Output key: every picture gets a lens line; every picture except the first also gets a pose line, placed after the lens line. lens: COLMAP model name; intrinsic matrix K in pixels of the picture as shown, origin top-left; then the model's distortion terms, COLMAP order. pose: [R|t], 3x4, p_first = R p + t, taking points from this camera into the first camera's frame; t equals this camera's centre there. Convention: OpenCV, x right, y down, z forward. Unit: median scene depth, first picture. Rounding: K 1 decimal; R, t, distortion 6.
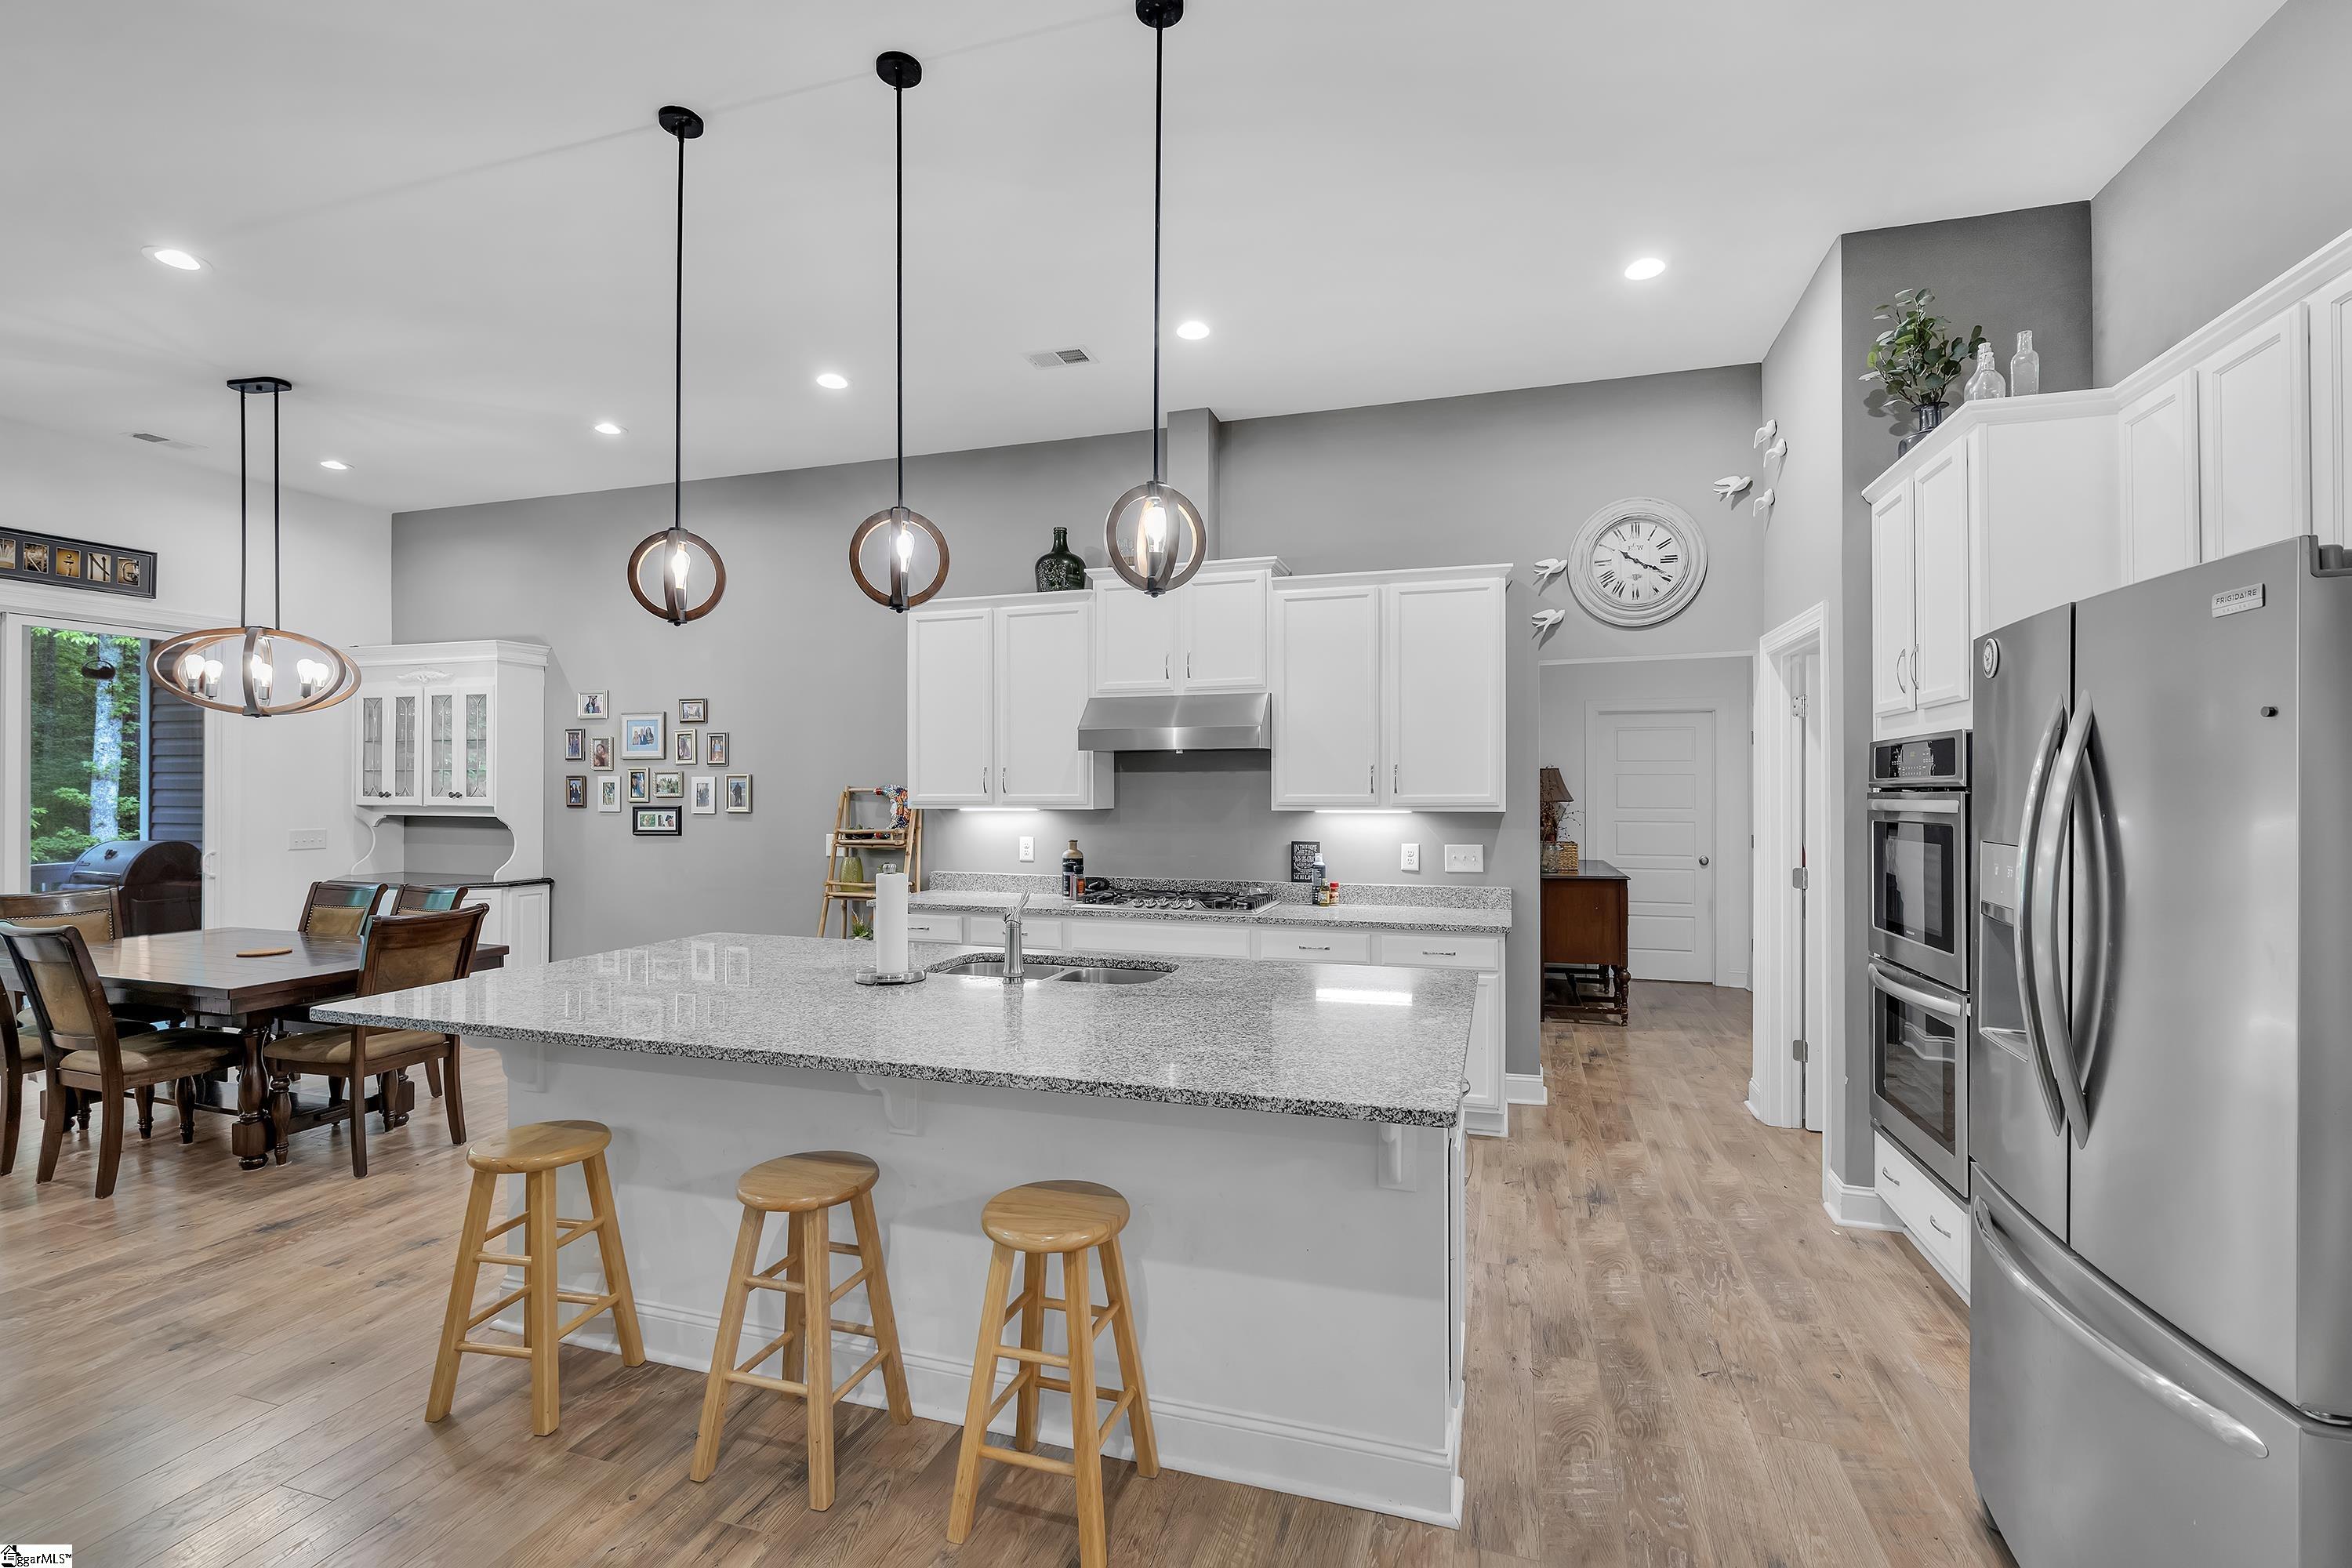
lens RADIAL K [[1058.0, 0, 1175.7], [0, 1058.0, 783.9], [0, 0, 1]] dist [-0.002357, 0.000777]
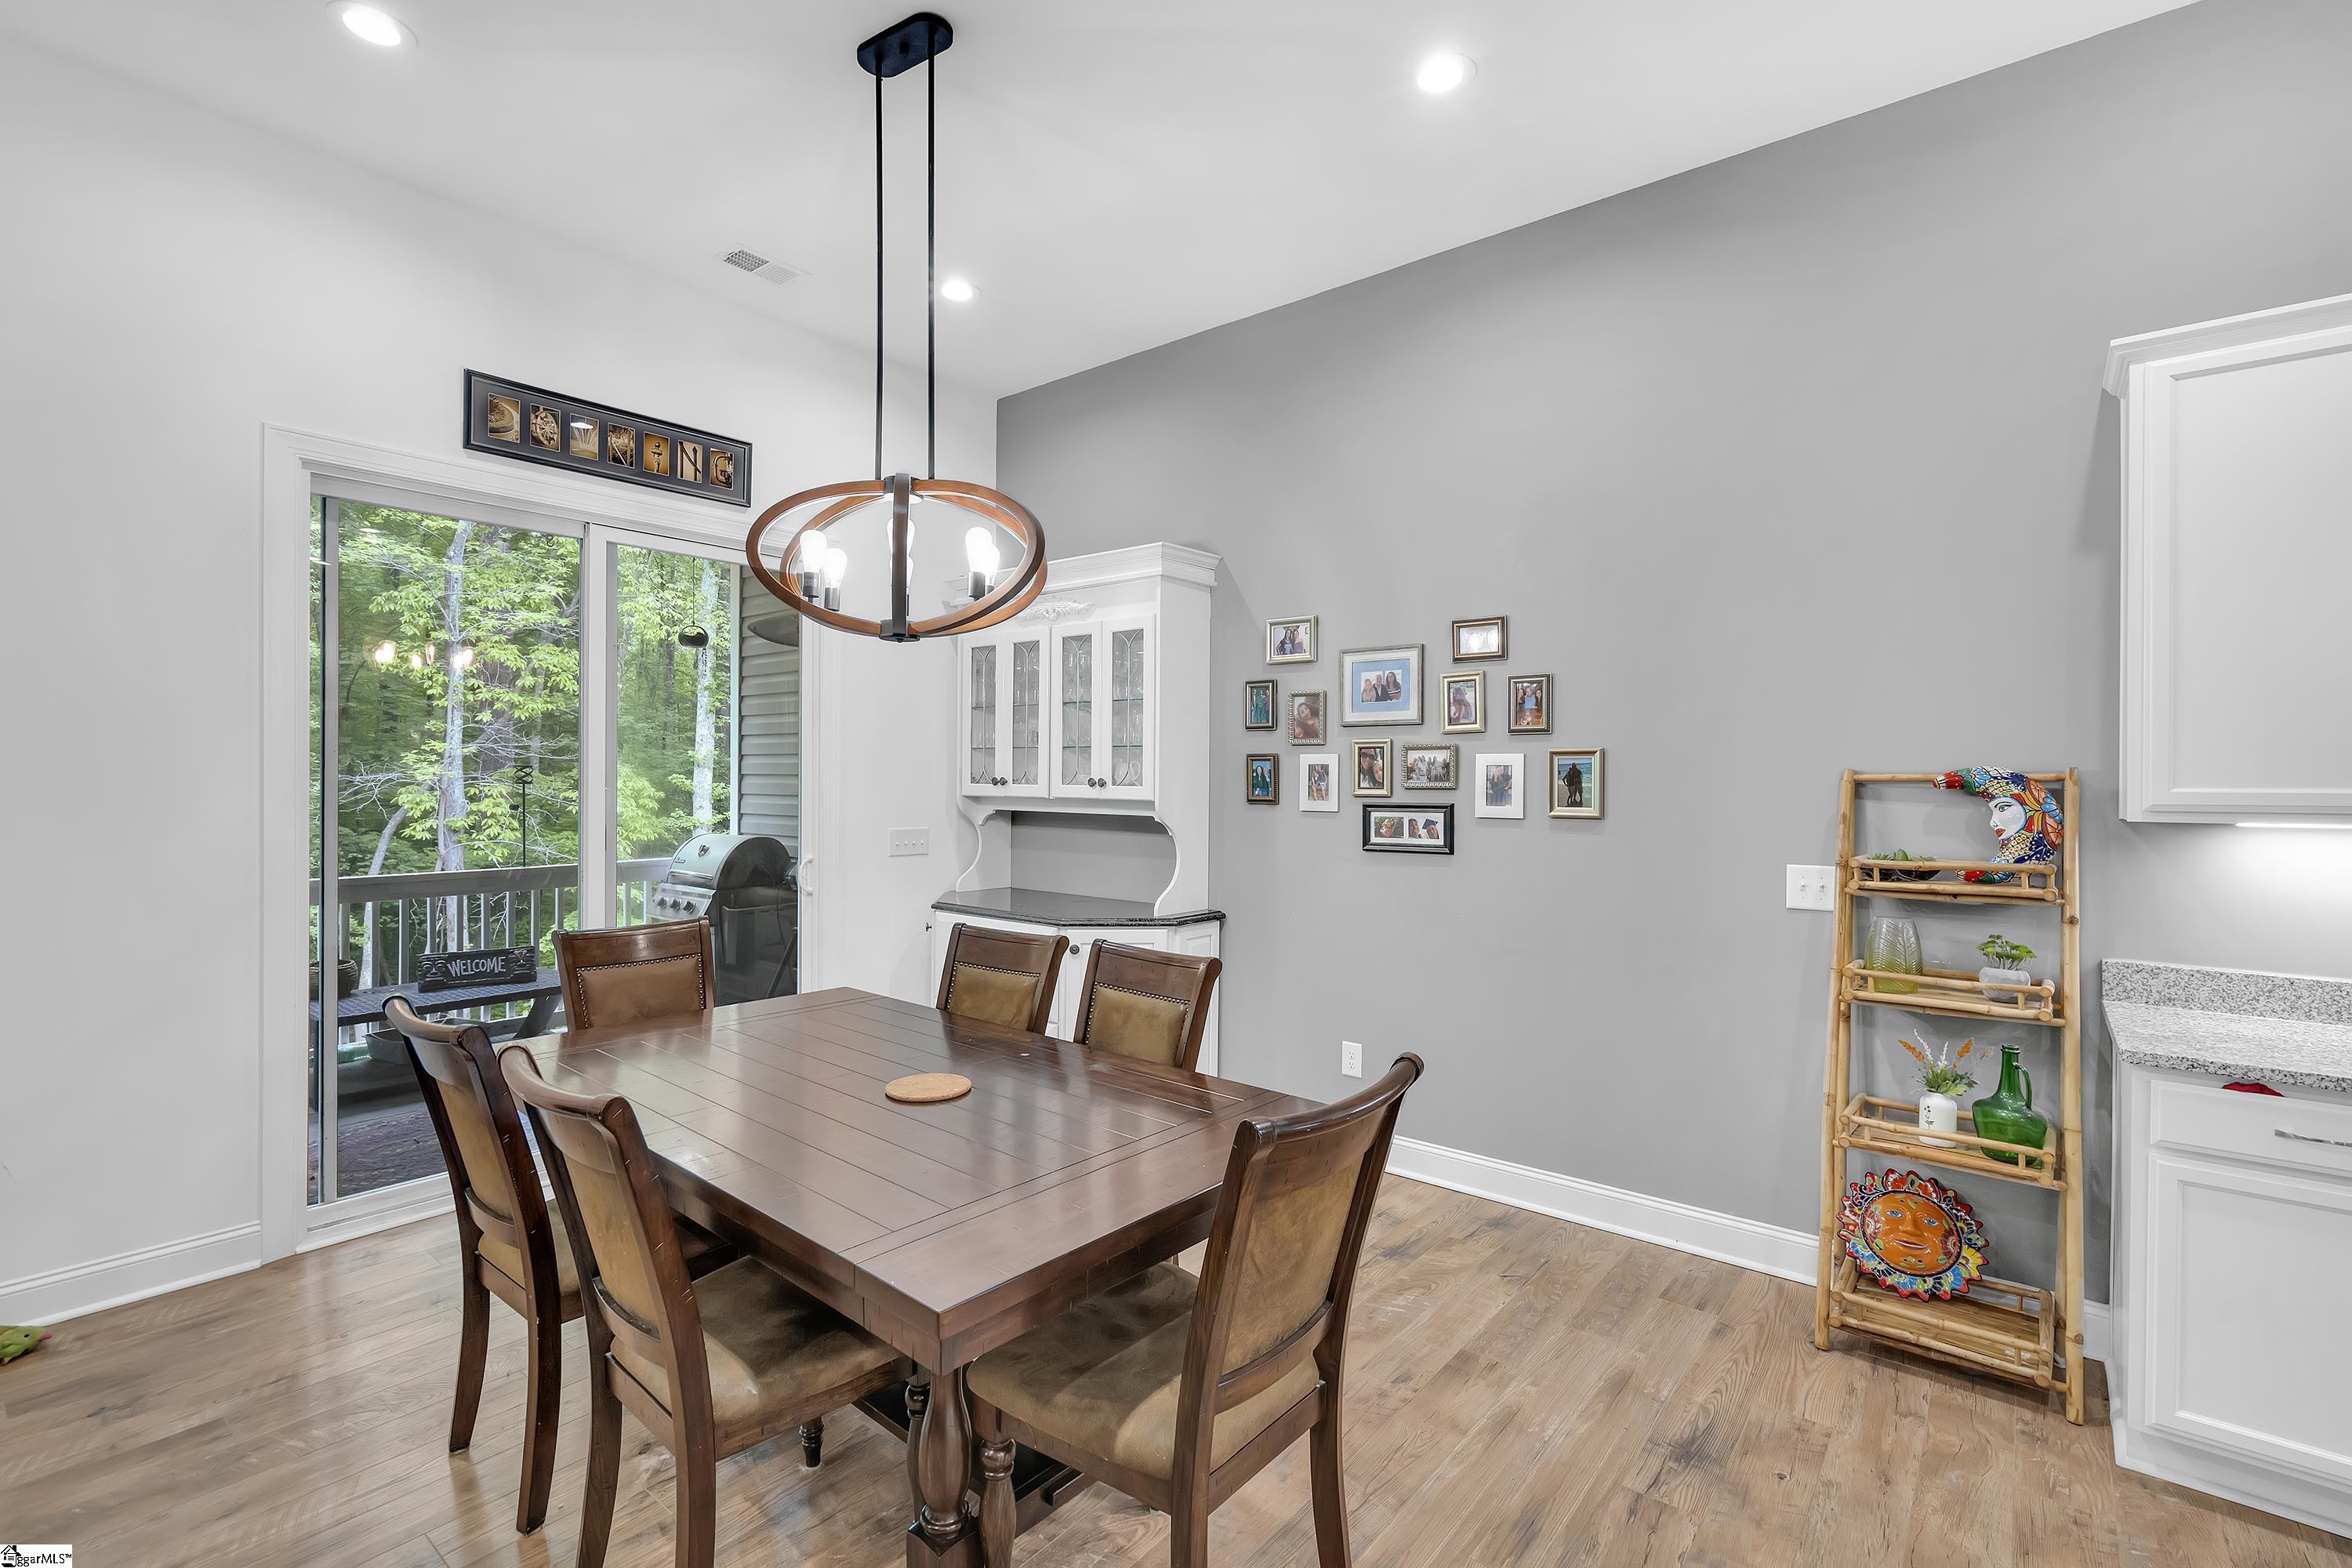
lens RADIAL K [[1058.0, 0, 1161.8], [0, 1058.0, 777.8], [0, 0, 1]] dist [-0.002357, 0.000777]
pose [[0.926898, 0.003844, -0.375292, -0.430999], [-0.002520, 0.999989, 0.004019, 0.004825], [0.375304, -0.002779, 0.926898, 0.433070]]
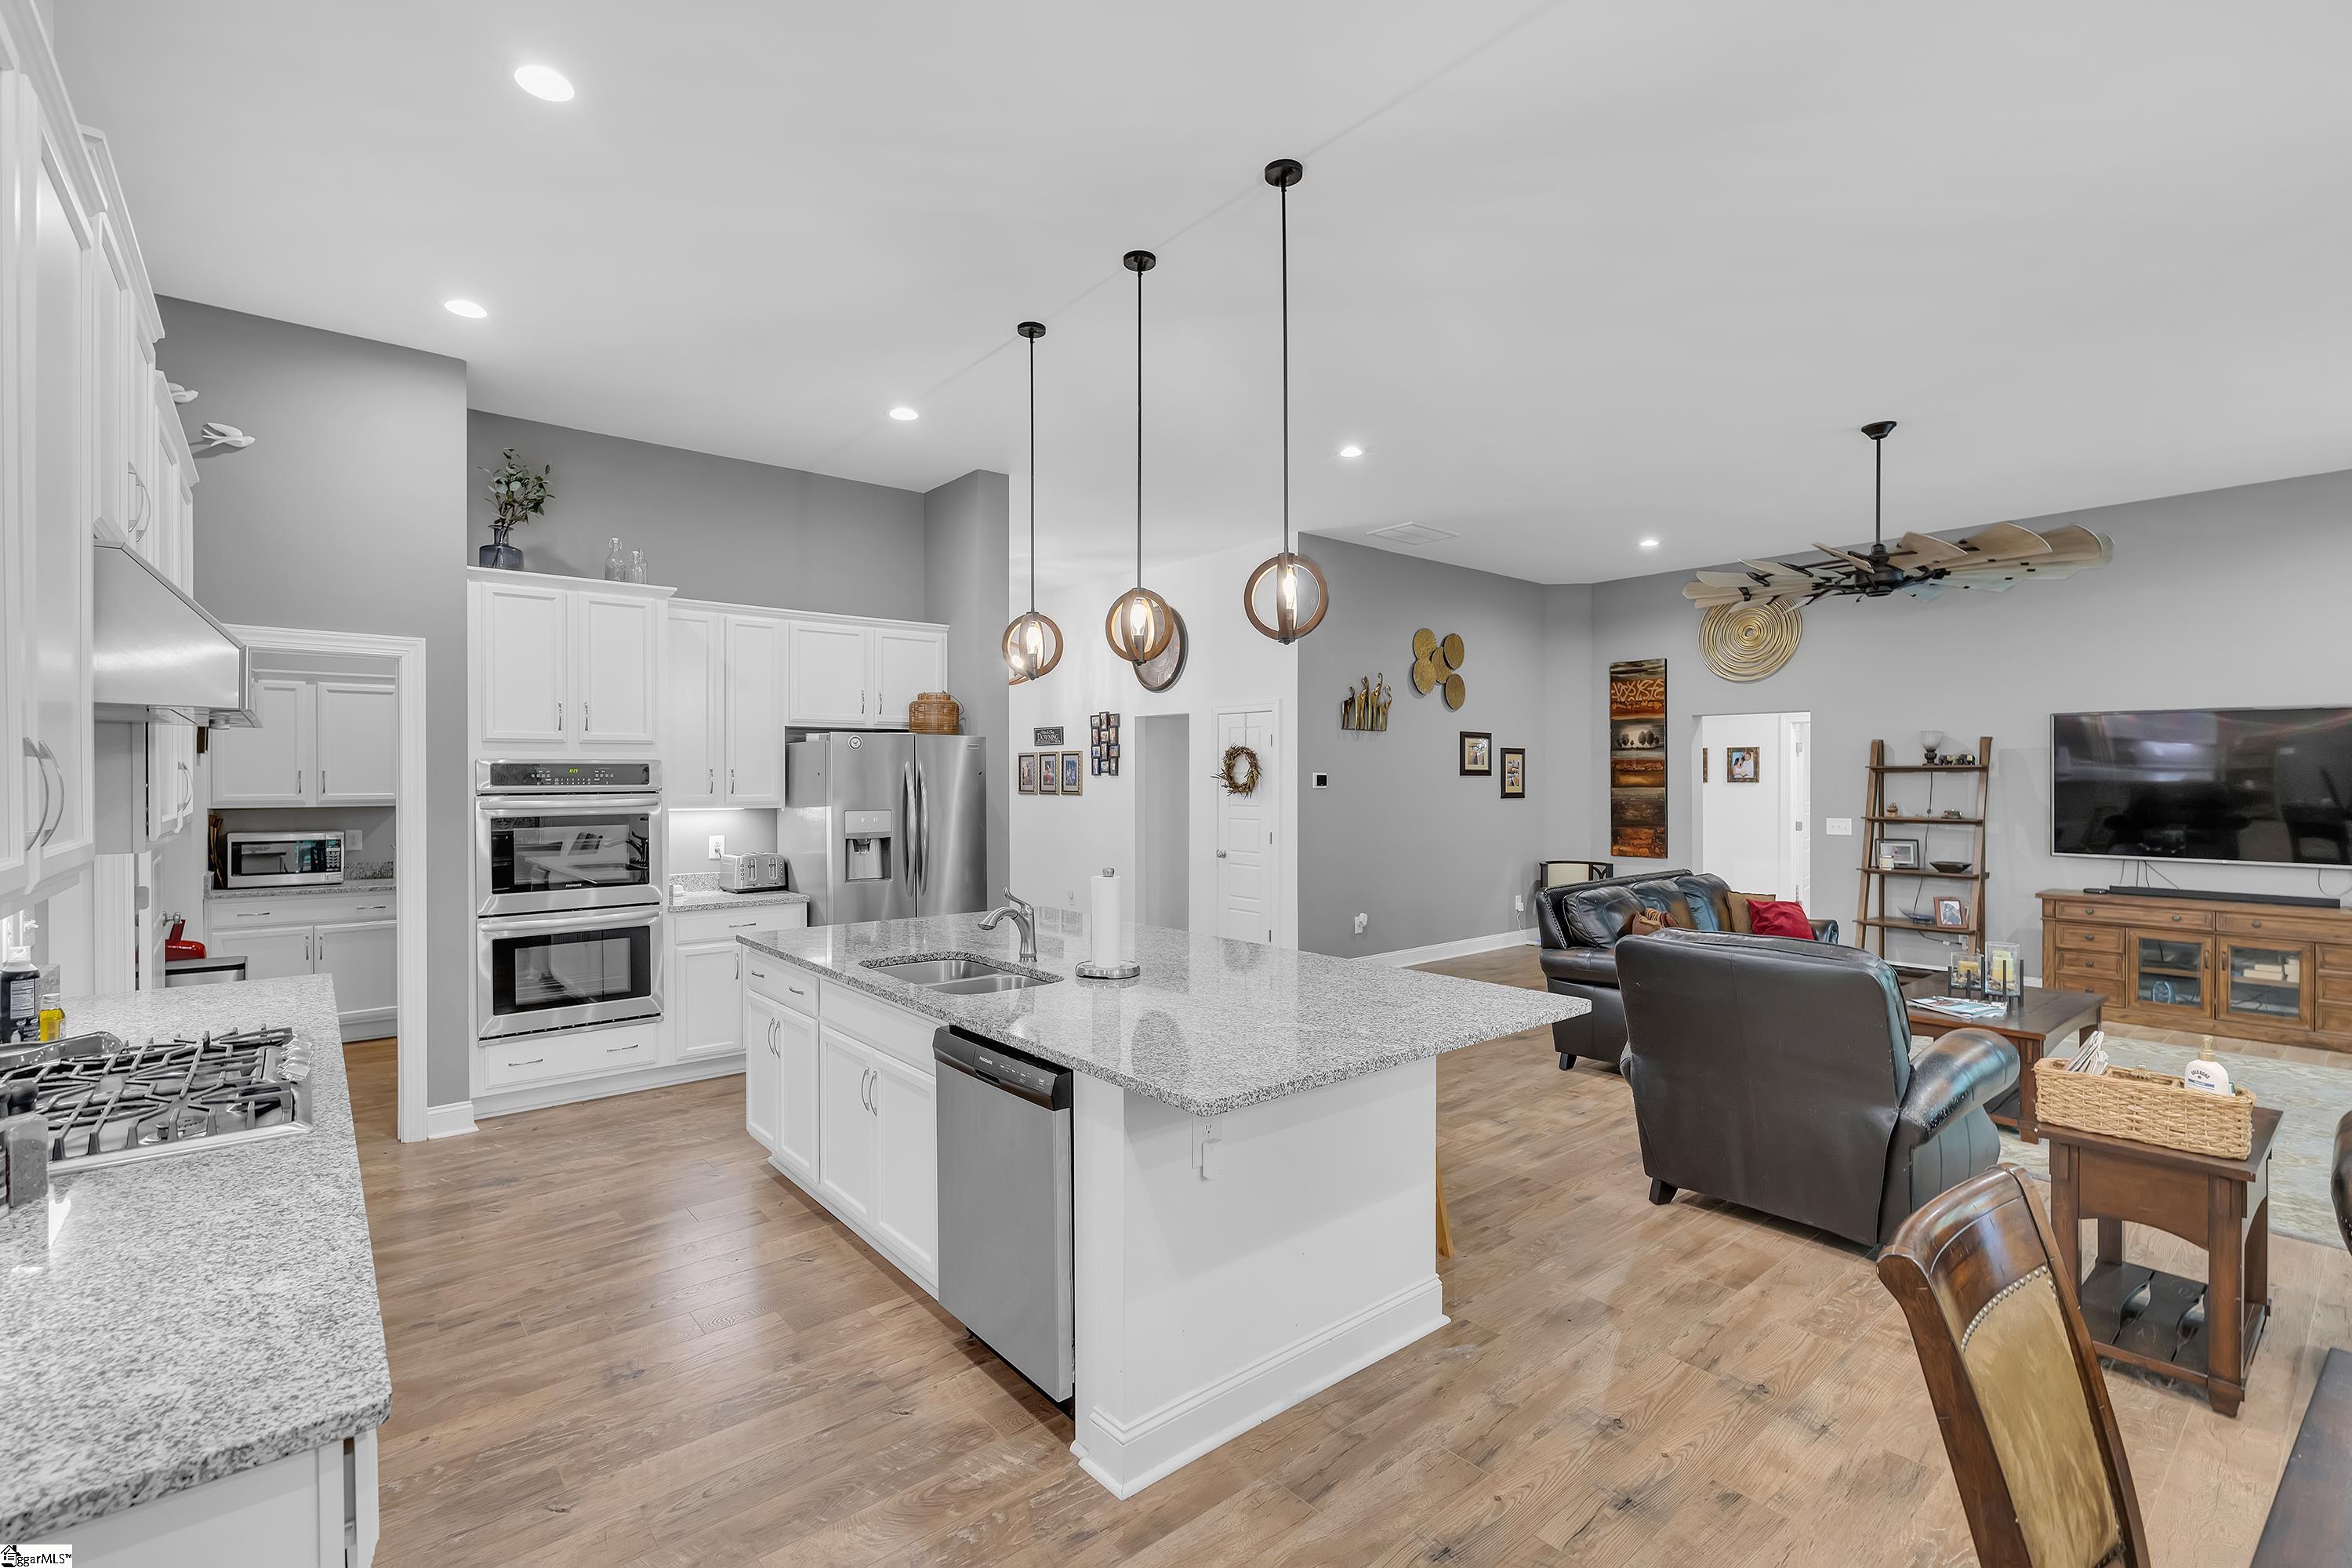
lens RADIAL K [[1058.0, 0, 1158.2], [0, 1058.0, 786.0], [0, 0, 1]] dist [-0.002357, 0.000777]
pose [[-0.827606, -0.002119, 0.561305, -0.476524], [0.001870, 0.999977, 0.006531, -0.006679], [-0.561306, 0.006455, -0.827583, 0.968674]]
